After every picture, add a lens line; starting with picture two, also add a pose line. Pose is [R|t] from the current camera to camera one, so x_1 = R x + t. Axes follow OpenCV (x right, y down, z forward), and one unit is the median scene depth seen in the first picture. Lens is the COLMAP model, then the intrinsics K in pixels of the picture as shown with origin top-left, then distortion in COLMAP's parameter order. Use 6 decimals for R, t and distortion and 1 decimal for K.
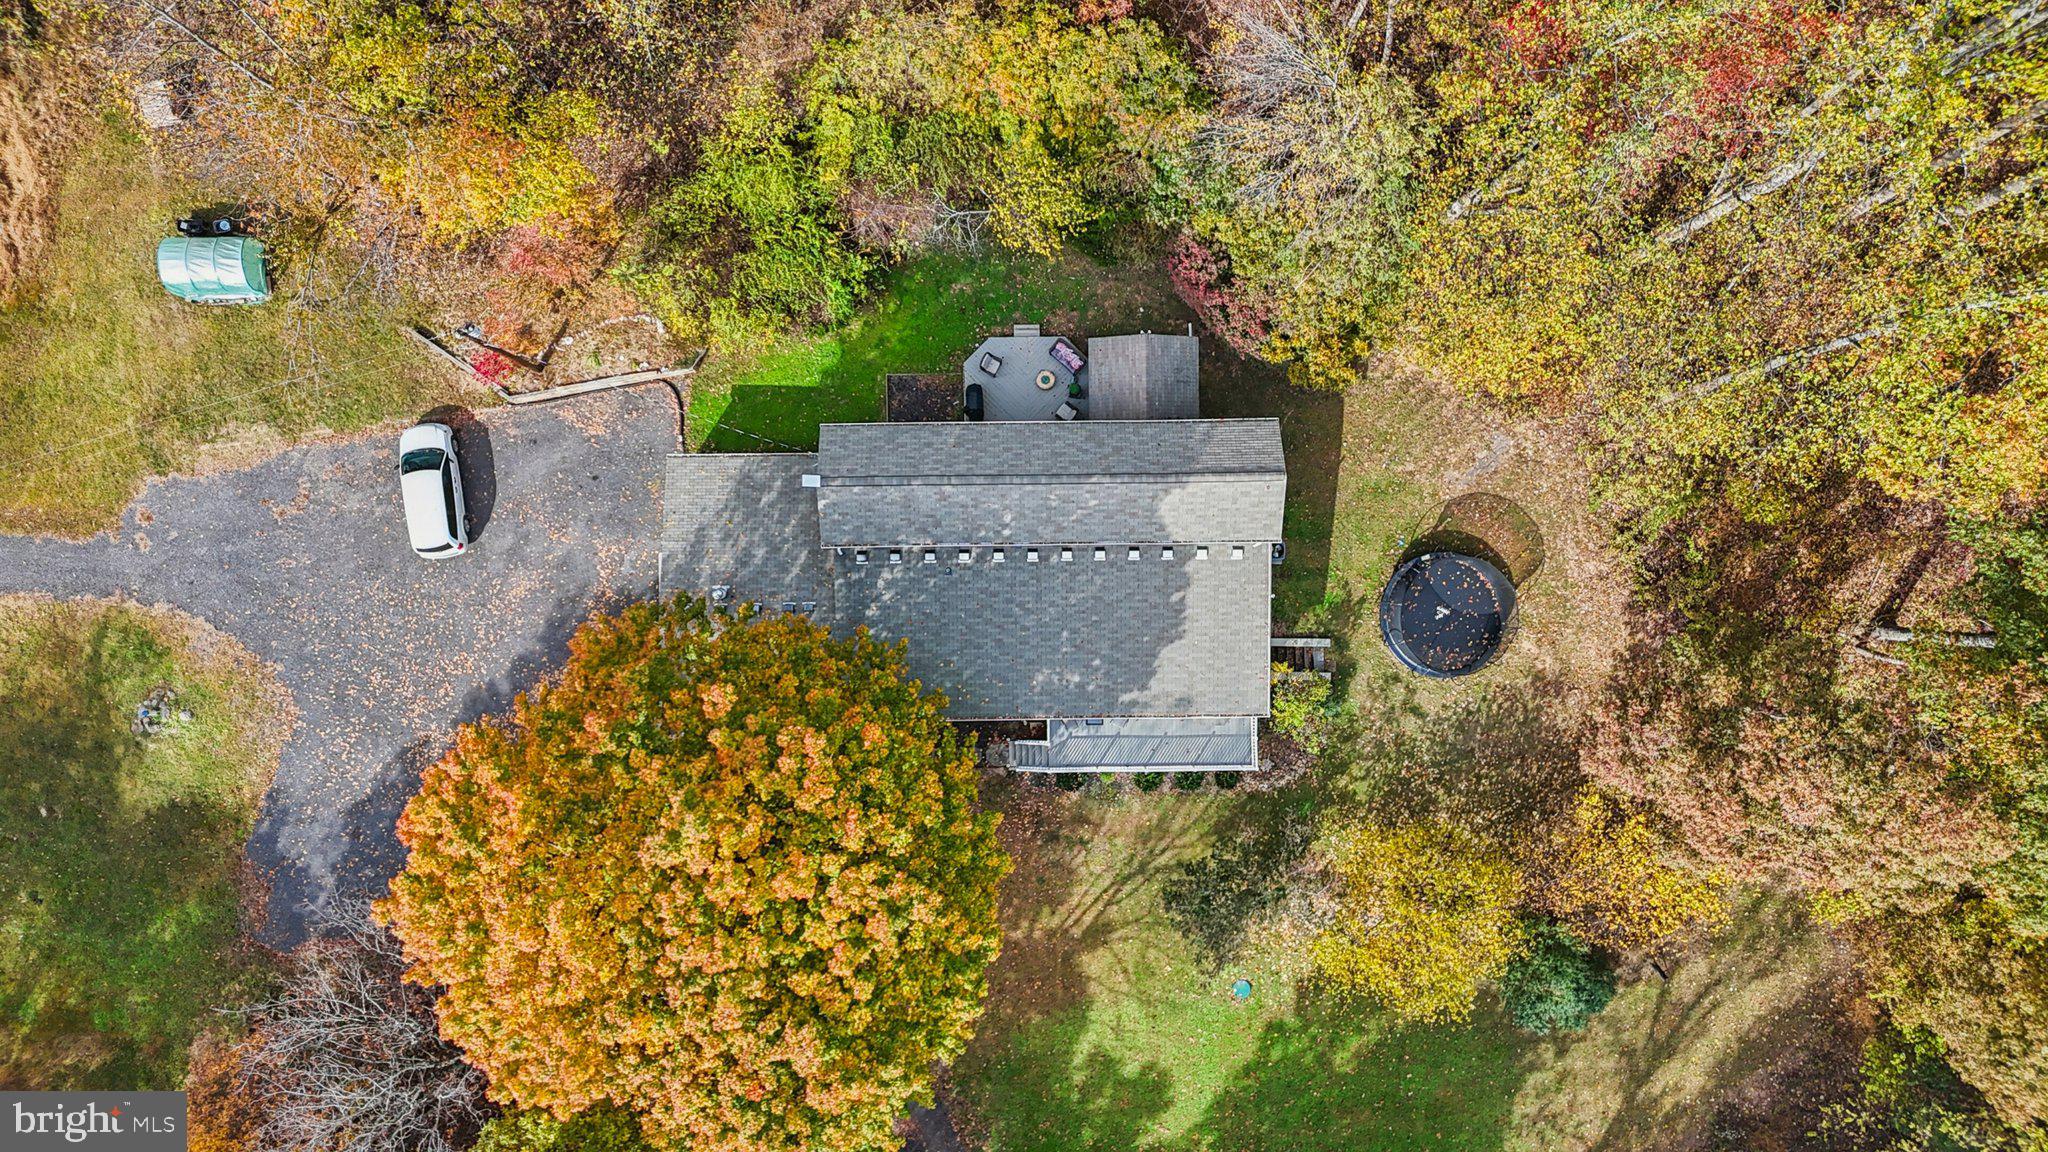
lens RADIAL K [[1490.8, 0, 1053.9], [0, 1490.8, 545.3], [0, 0, 1]] dist [0.032948, -0.030045]
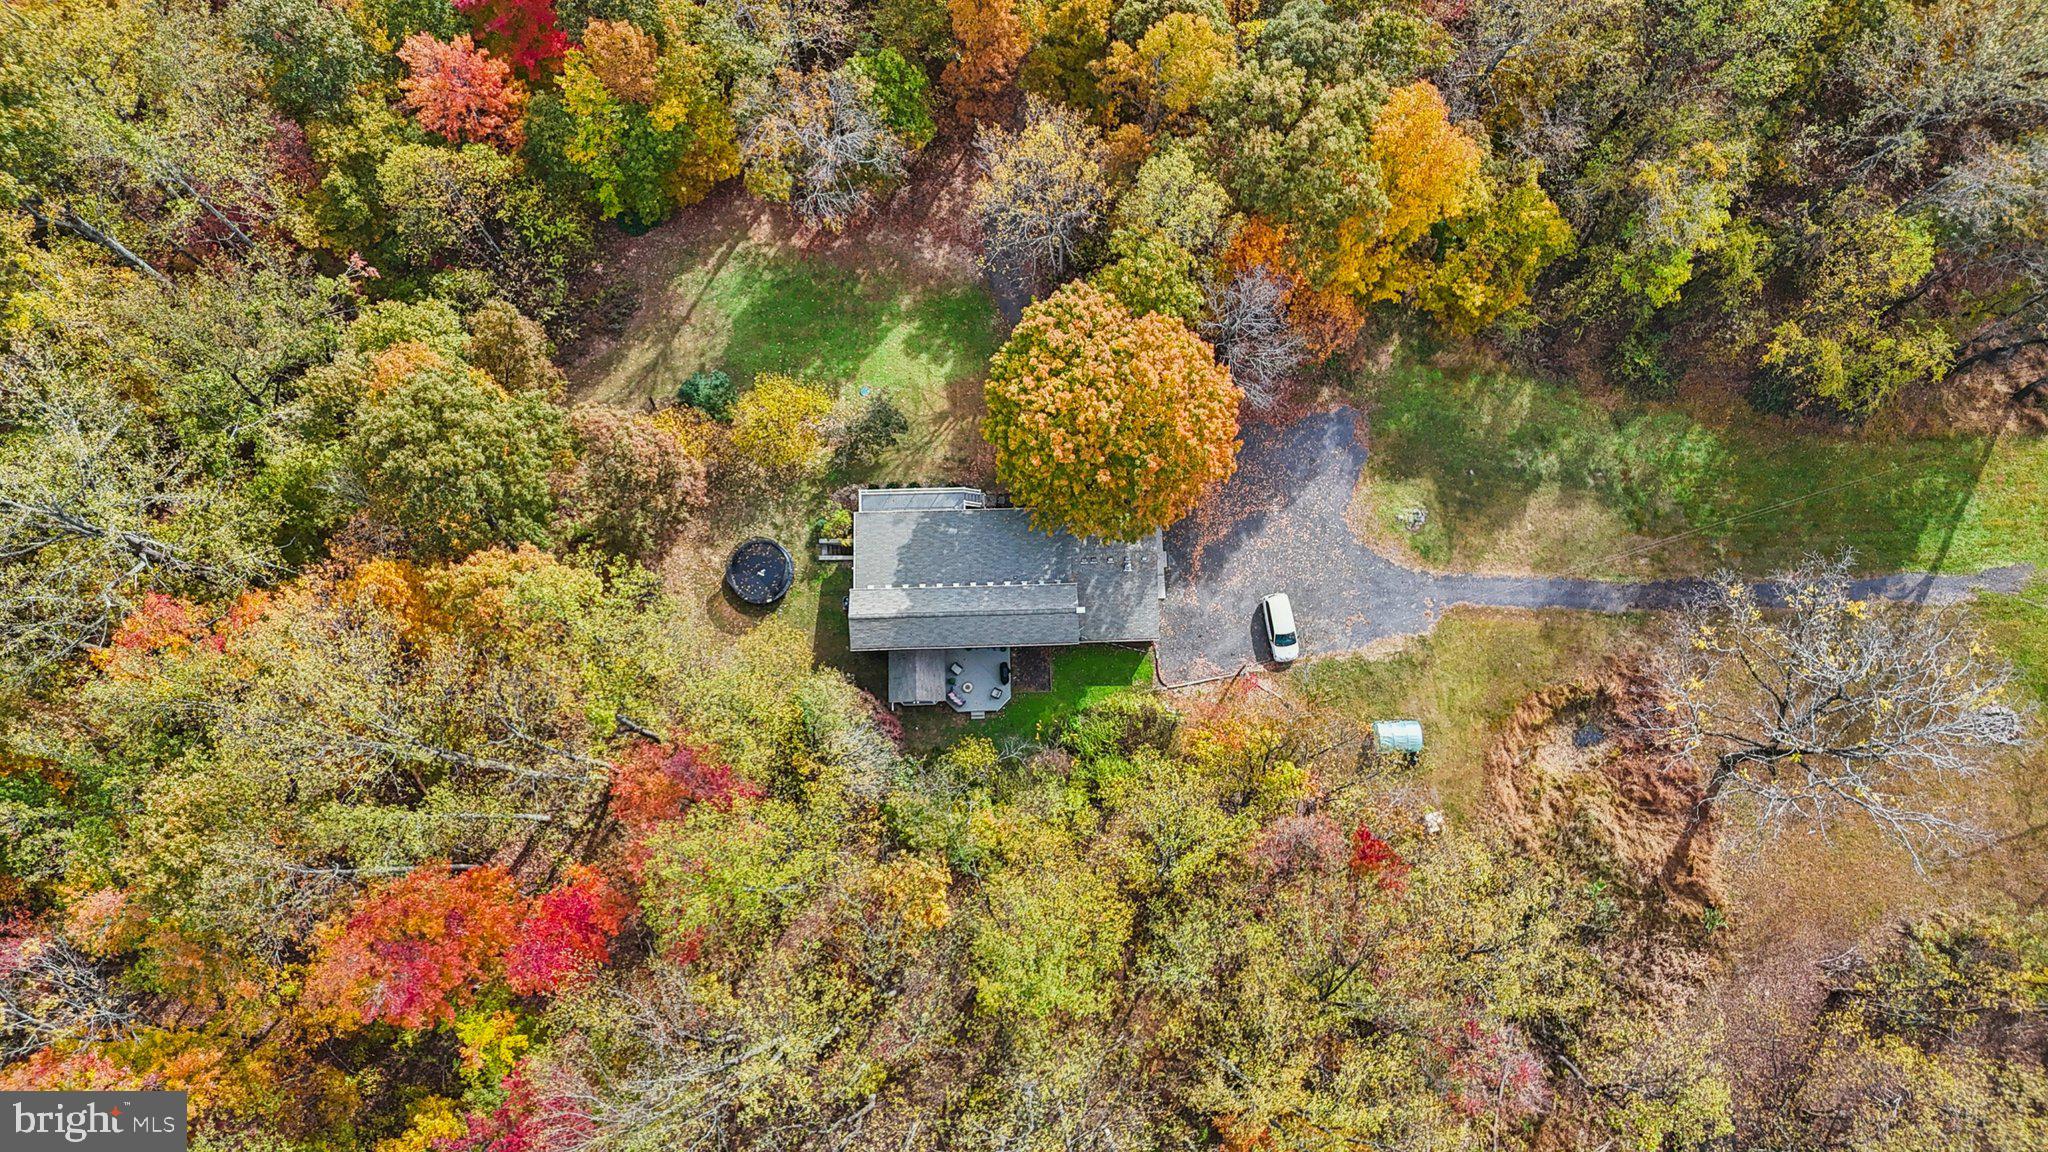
lens RADIAL K [[1490.8, 0, 1013.2], [0, 1490.8, 589.8], [0, 0, 1]] dist [0.032948, -0.030045]
pose [[-0.999375, 0.010478, -0.033768, -0.000937], [-0.018433, -0.969421, 0.244710, -0.477181], [-0.030171, 0.245179, 0.969008, -0.921077]]
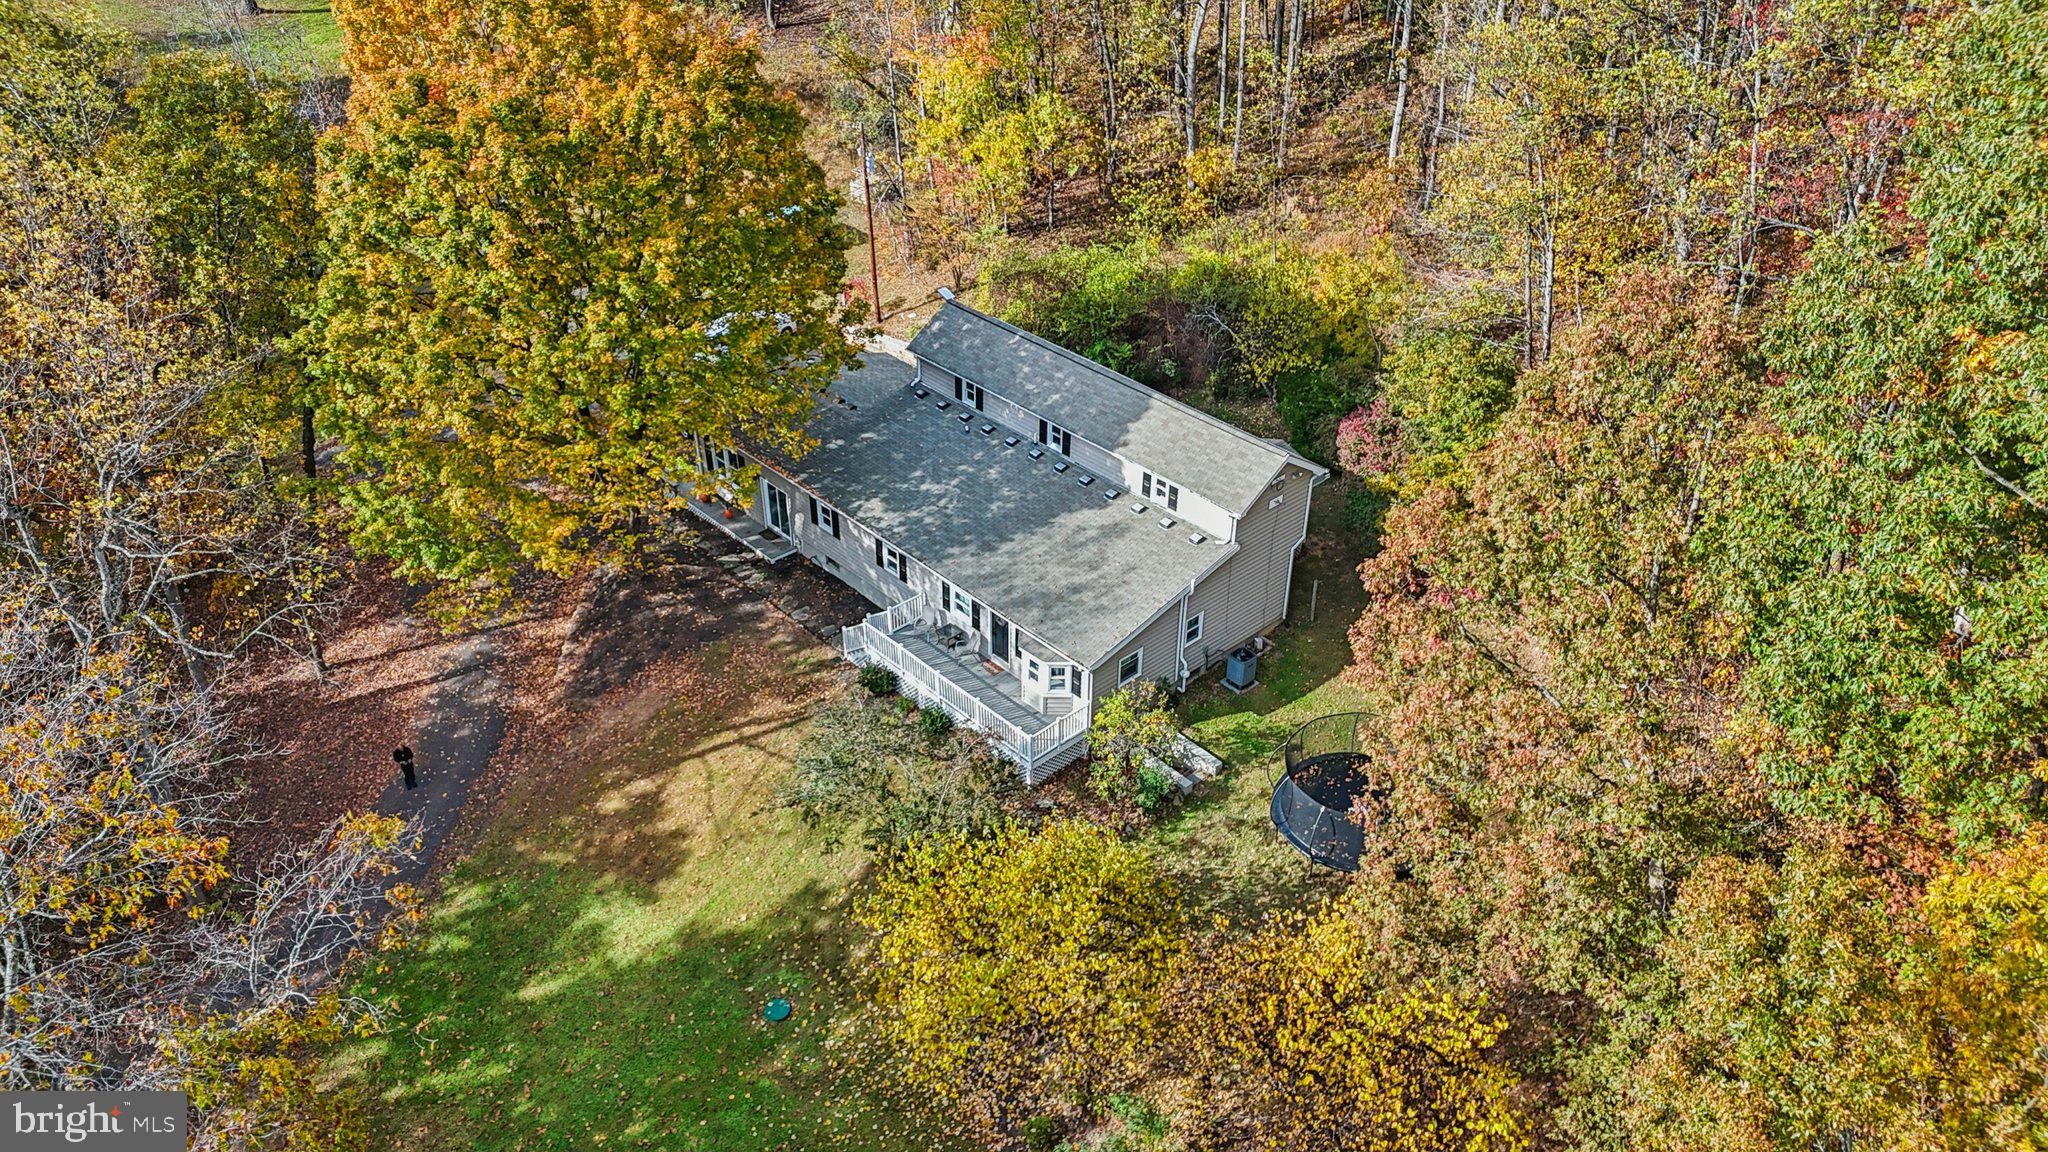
lens RADIAL K [[1490.8, 0, 1034.0], [0, 1490.8, 583.9], [0, 0, 1]] dist [0.032948, -0.030045]
pose [[0.673925, 0.409937, -0.614635, 0.590924], [-0.738102, 0.409724, -0.536033, 0.544827], [0.032091, 0.814910, 0.578699, 0.494551]]
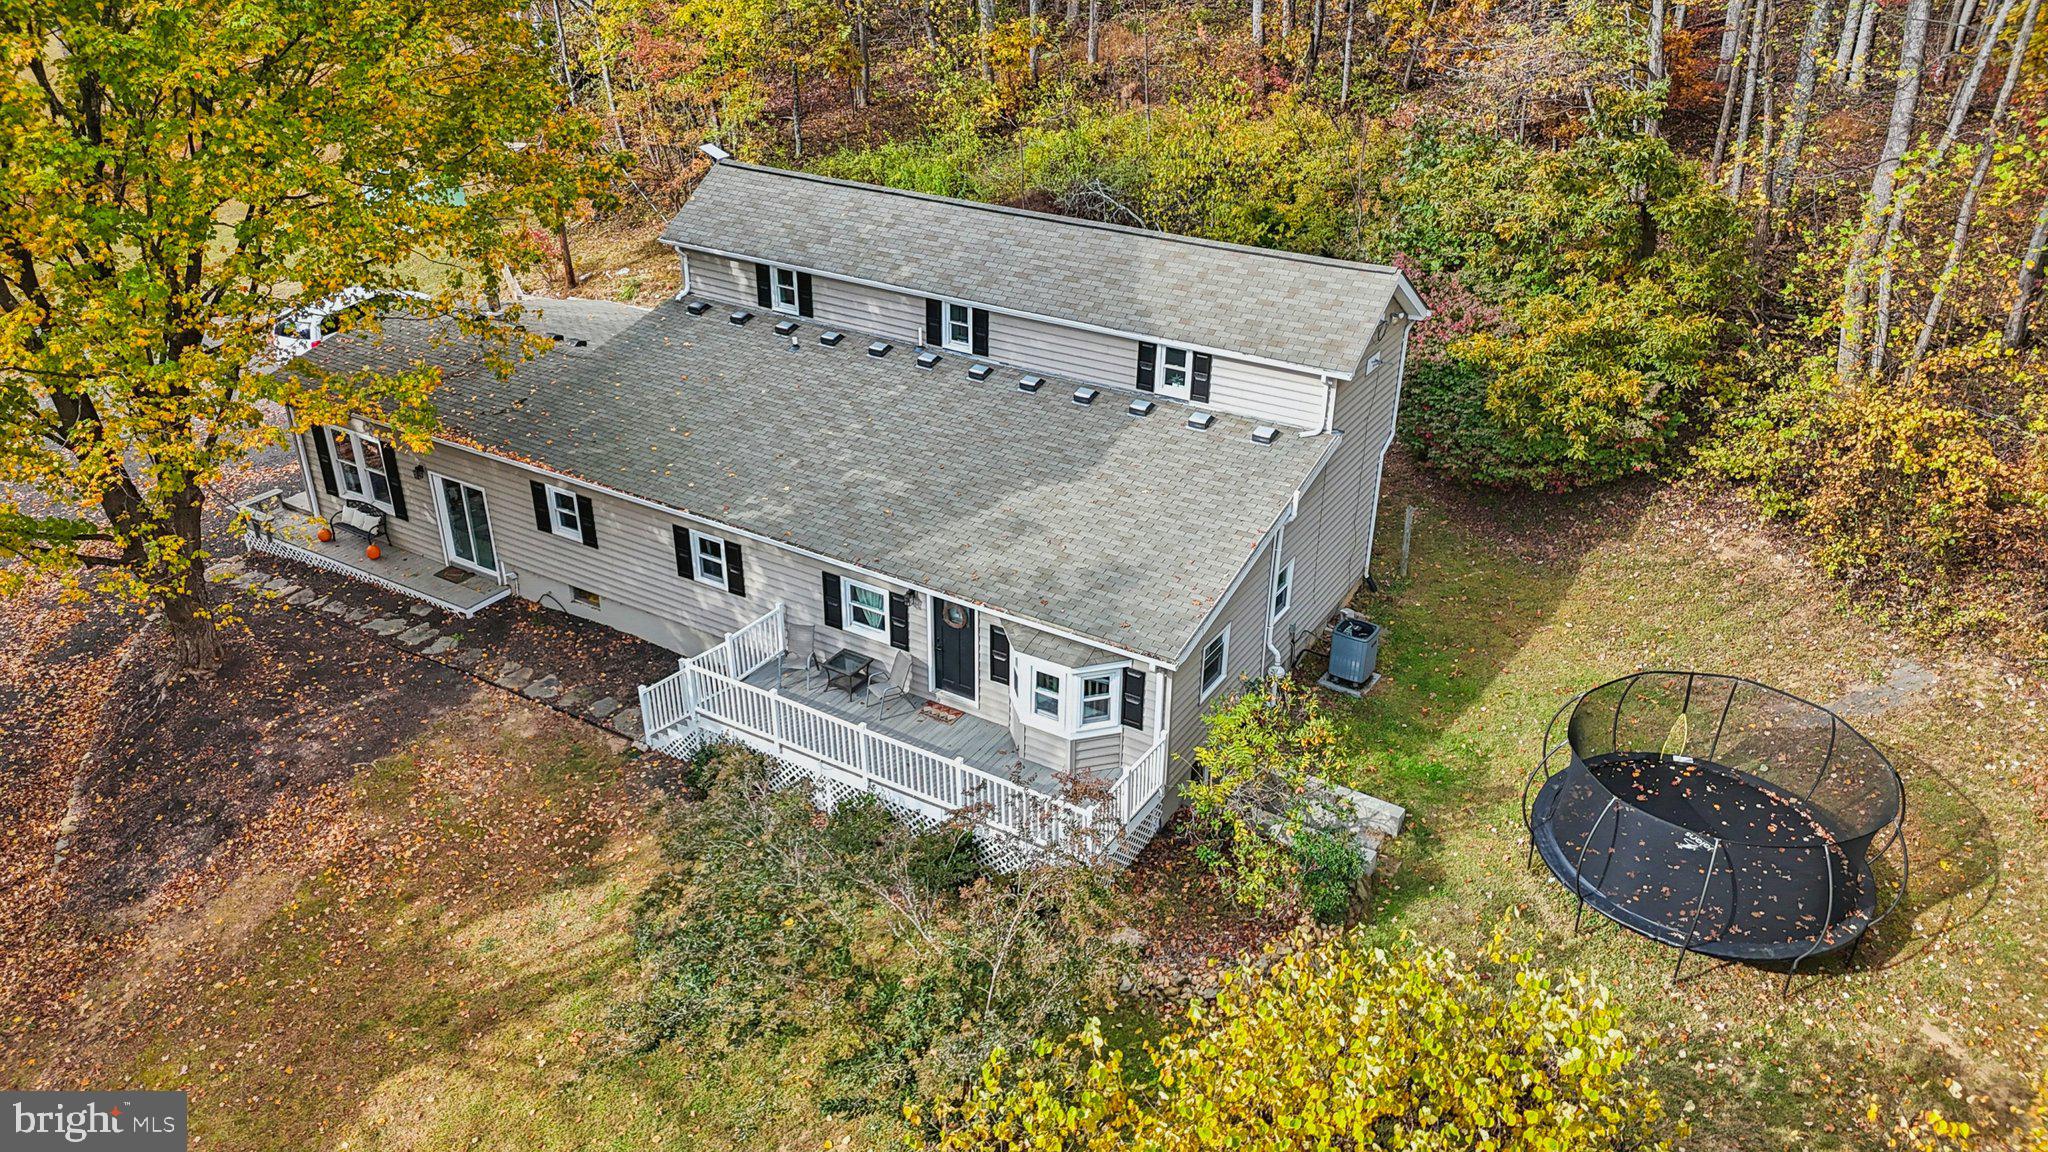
lens RADIAL K [[1490.8, 0, 1016.7], [0, 1490.8, 579.9], [0, 0, 1]] dist [0.032948, -0.030045]
pose [[0.848016, 0.246165, -0.469330, 0.293020], [-0.529595, 0.426948, -0.732970, 0.432817], [0.019948, 0.870125, 0.492427, 0.767130]]
